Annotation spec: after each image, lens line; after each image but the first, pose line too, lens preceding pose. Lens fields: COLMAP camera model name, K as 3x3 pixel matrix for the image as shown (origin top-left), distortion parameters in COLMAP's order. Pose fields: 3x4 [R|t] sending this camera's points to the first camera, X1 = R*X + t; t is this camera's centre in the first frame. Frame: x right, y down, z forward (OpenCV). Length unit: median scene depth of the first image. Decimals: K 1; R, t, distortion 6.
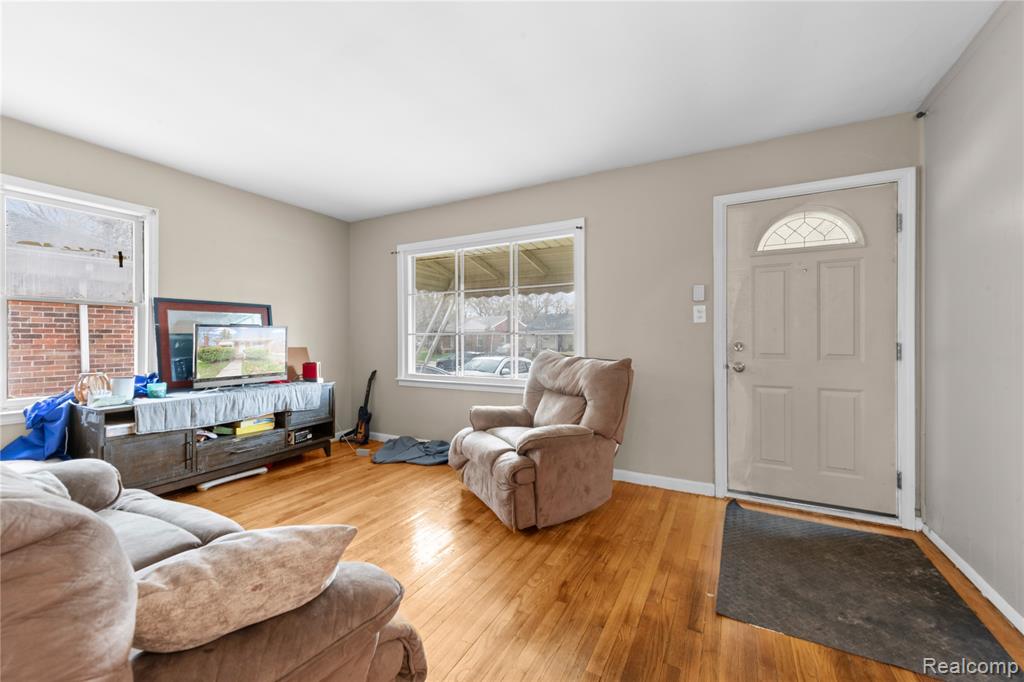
lens RADIAL K [[407.6, 0, 514.6], [0, 407.6, 335.7], [0, 0, 1]] dist [0.013815, -0.000089]
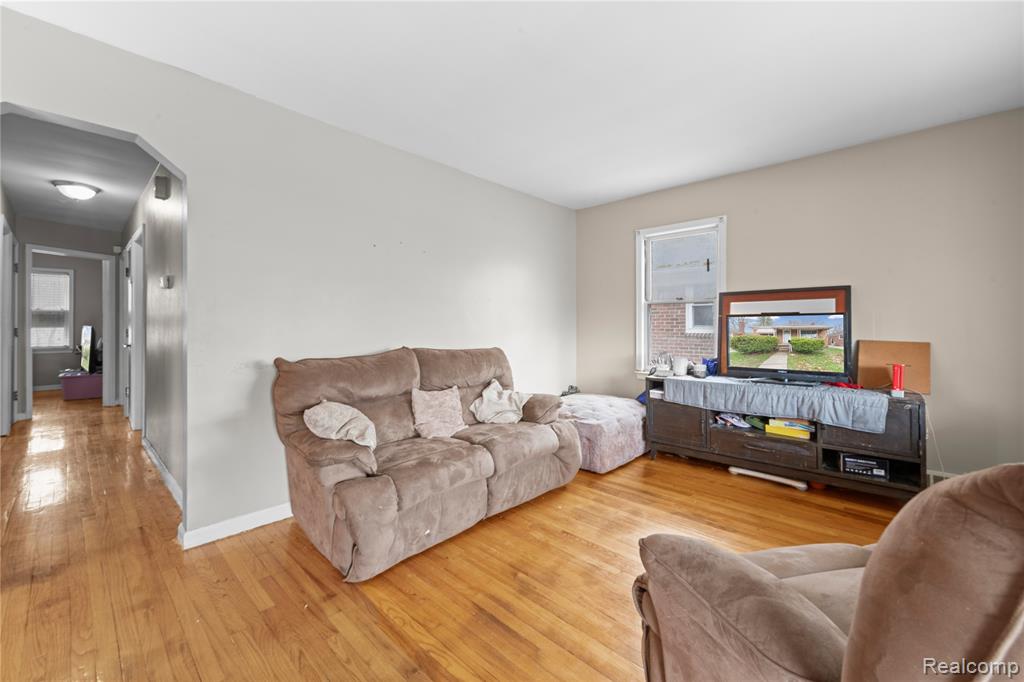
lens RADIAL K [[407.6, 0, 514.6], [0, 407.6, 335.7], [0, 0, 1]] dist [0.013815, -0.000089]
pose [[-0.257848, 0.014108, -0.966082, 0.379619], [0.001523, 0.999898, 0.014195, 0.010761], [0.966184, 0.002188, -0.257844, 0.720711]]
